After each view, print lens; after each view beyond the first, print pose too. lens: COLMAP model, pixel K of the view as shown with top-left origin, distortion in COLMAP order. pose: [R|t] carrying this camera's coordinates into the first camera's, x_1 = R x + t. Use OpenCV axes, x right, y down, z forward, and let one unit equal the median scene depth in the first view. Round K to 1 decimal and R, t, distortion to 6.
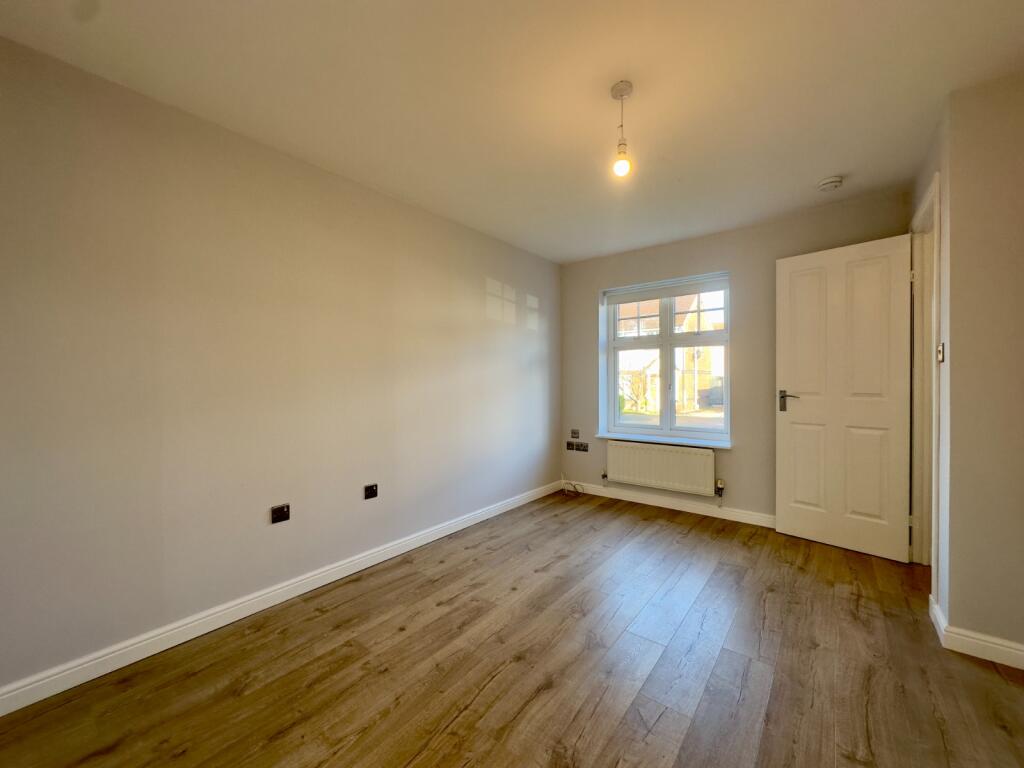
lens RADIAL K [[408.0, 0, 513.9], [0, 408.0, 376.5], [0, 0, 1]] dist [-0.001245, 0.000214]
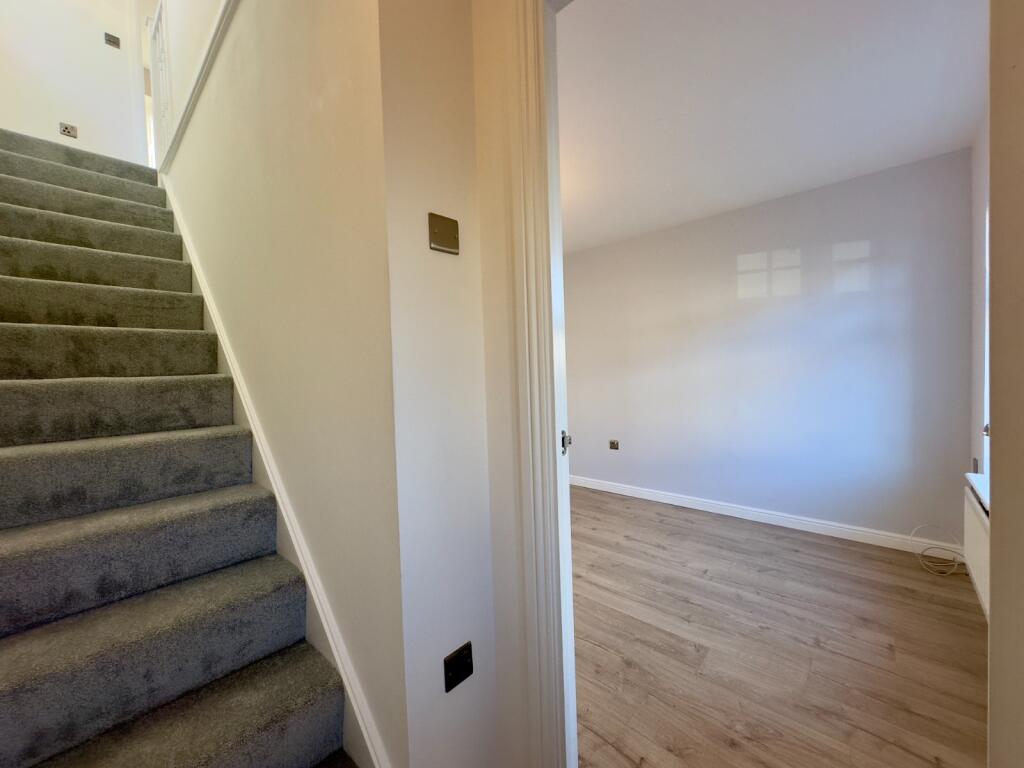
lens RADIAL K [[408.0, 0, 514.7], [0, 408.0, 387.2], [0, 0, 1]] dist [-0.001245, 0.000214]
pose [[-0.071559, 0.048440, -0.996259, 0.993841], [0.041240, 0.998110, 0.045568, -0.015201], [0.996583, -0.037825, -0.073422, 0.632558]]
